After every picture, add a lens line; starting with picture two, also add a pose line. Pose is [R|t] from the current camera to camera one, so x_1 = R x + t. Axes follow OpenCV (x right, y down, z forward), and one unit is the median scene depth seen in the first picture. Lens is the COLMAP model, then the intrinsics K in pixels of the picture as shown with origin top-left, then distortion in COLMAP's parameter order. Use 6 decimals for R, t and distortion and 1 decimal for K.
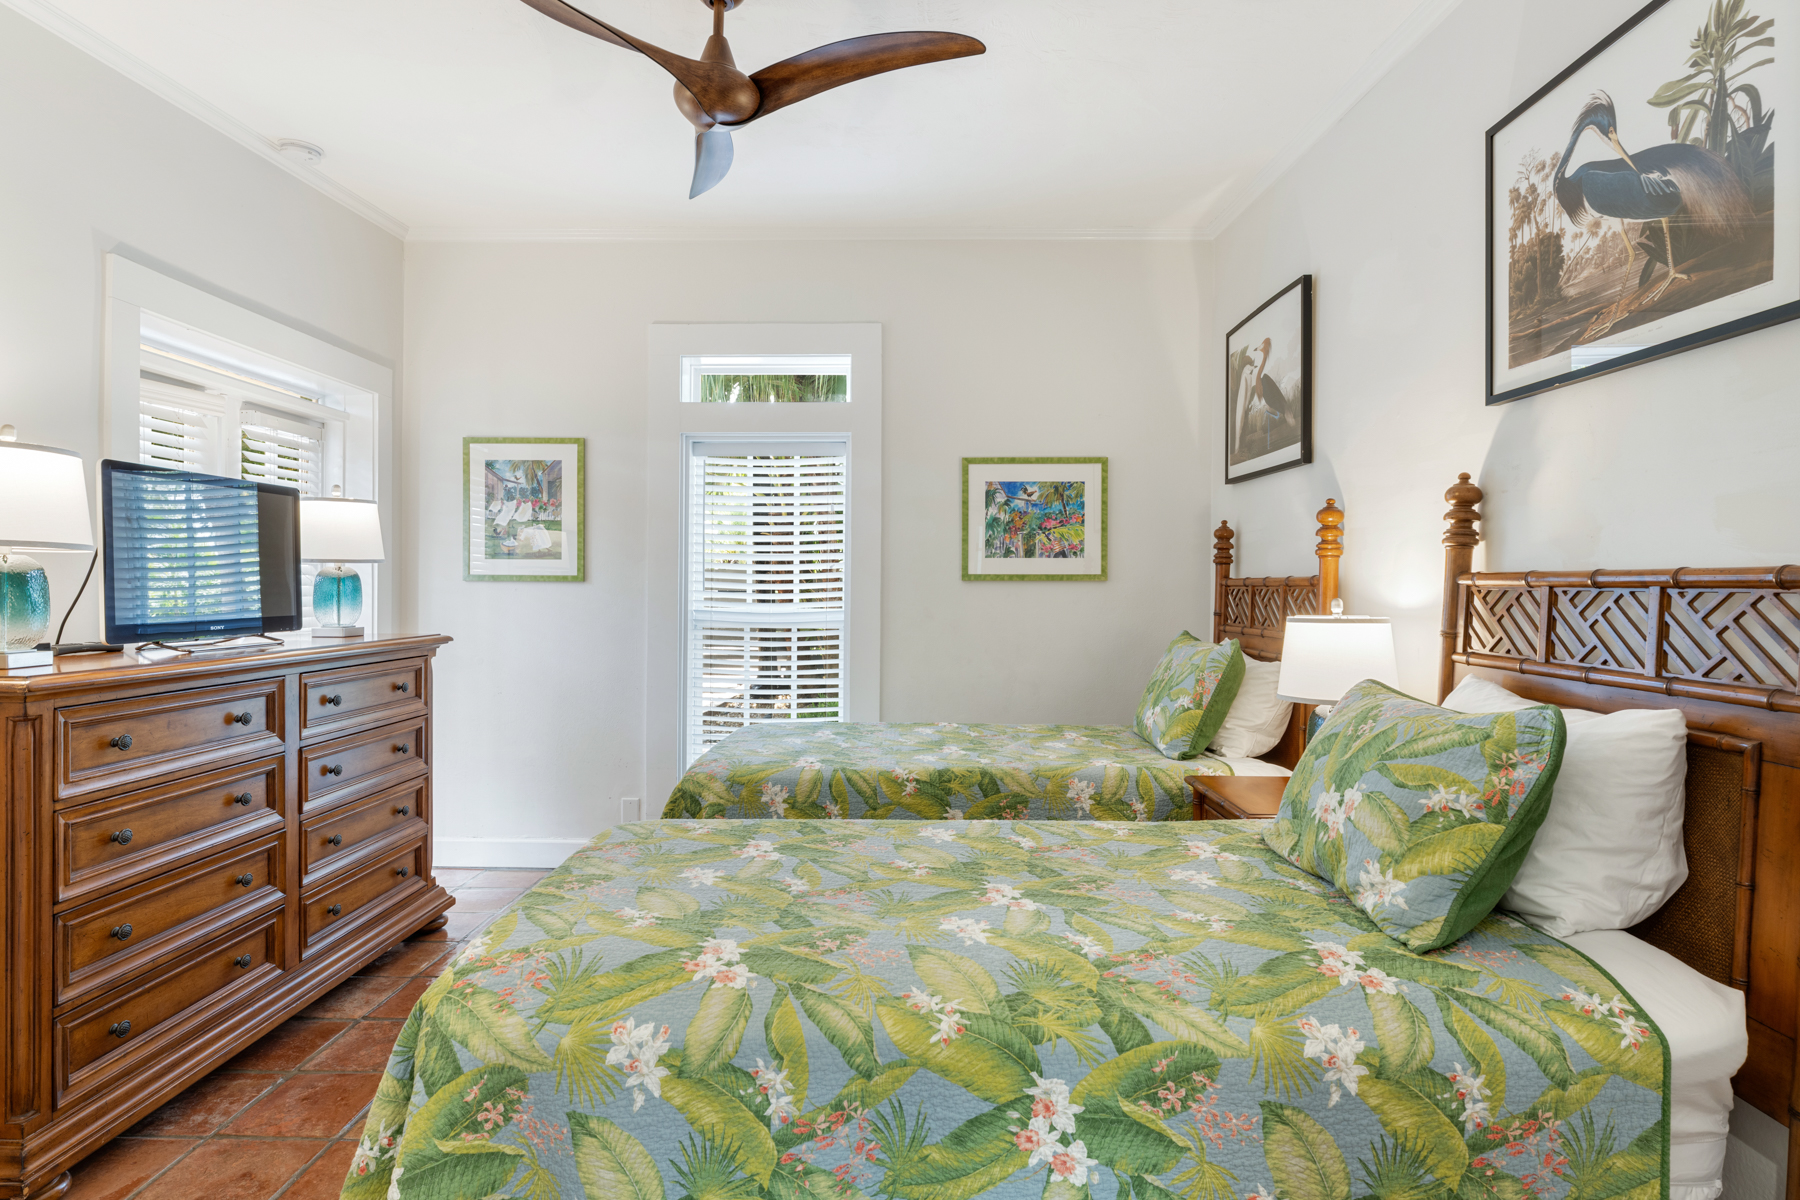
lens RADIAL K [[838.5, 0, 900.0], [0, 838.5, 600.0], [0, 0, 1]] dist [0.001011, -0.000745]
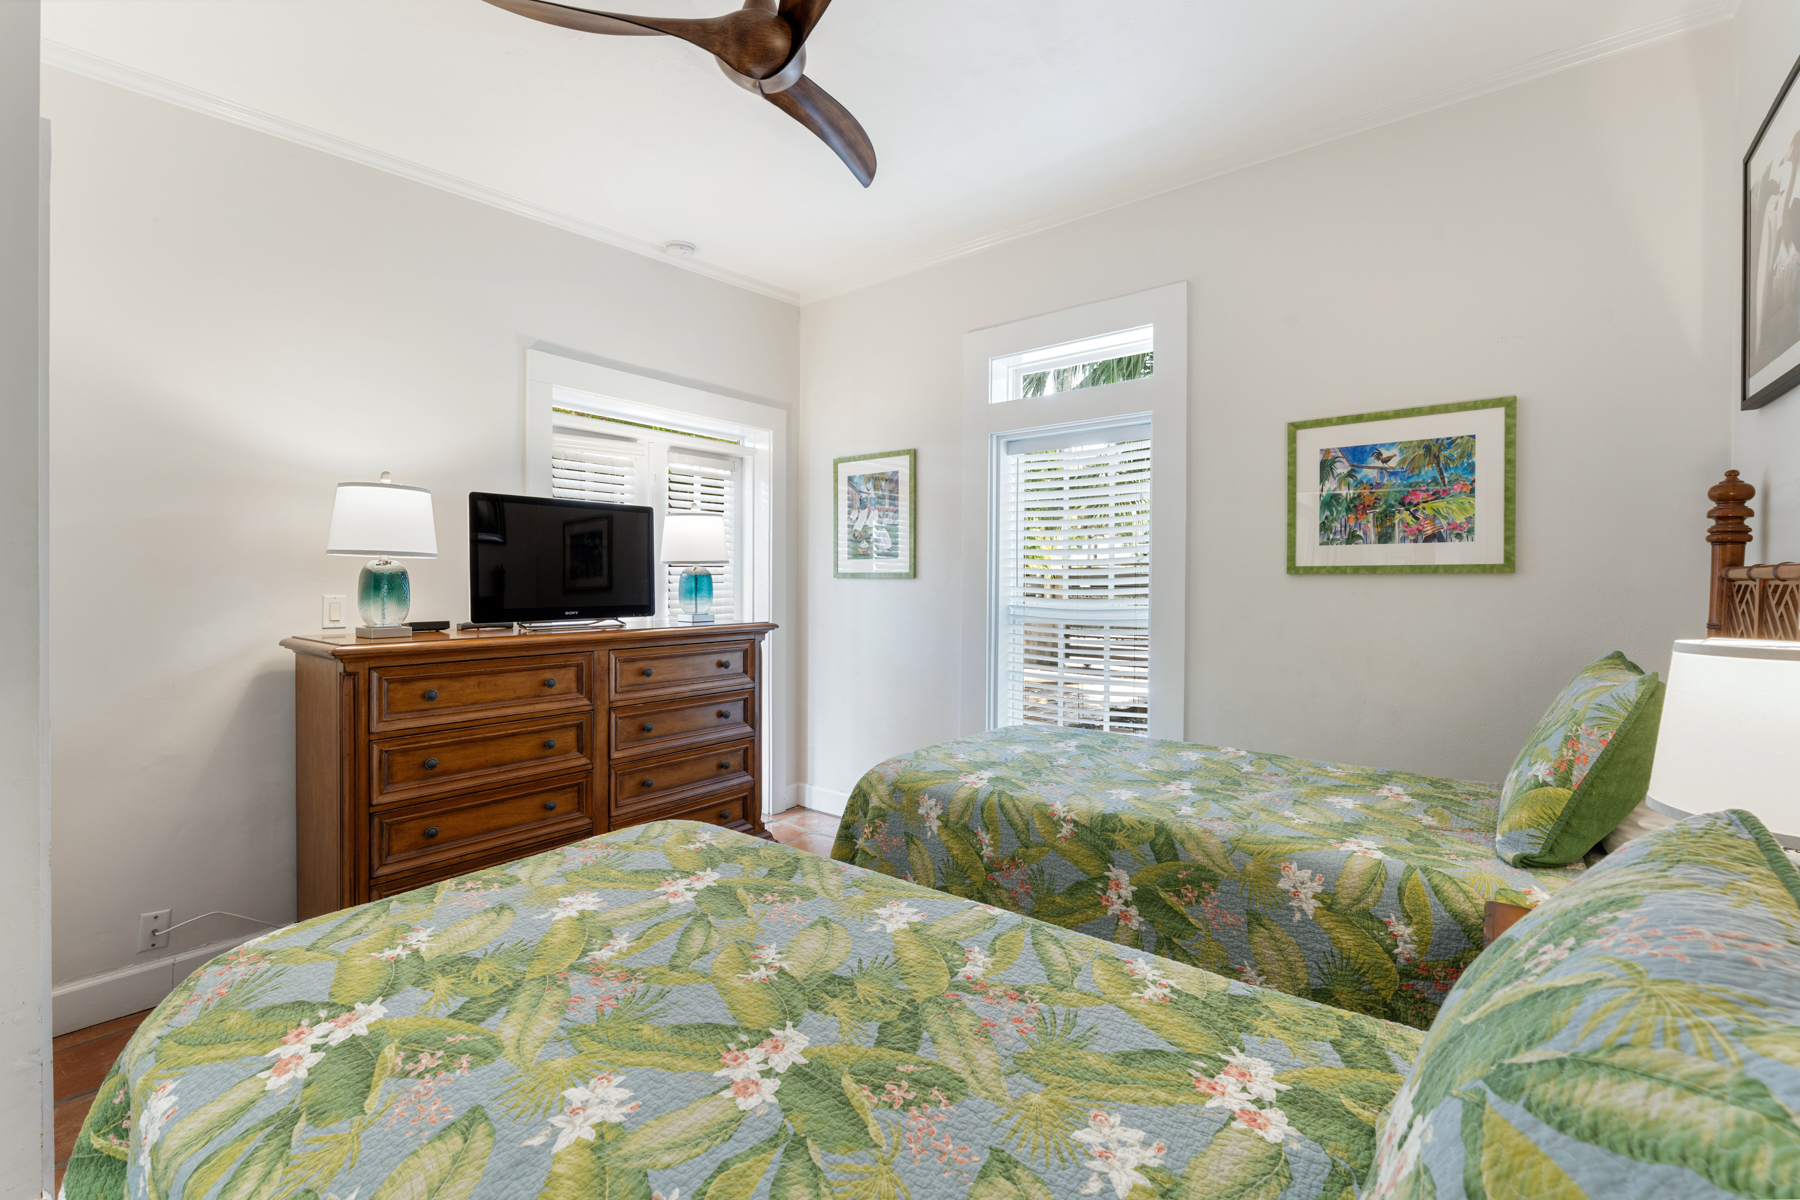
lens RADIAL K [[738.3, 0, 899.9], [0, 738.3, 592.2], [0, 0, 1]] dist [-0.000005, -0.000482]
pose [[0.818795, 0.006115, -0.574054, 0.223304], [-0.008363, 0.999964, -0.001276, -0.002353], [0.574025, 0.005846, 0.818817, 0.250511]]
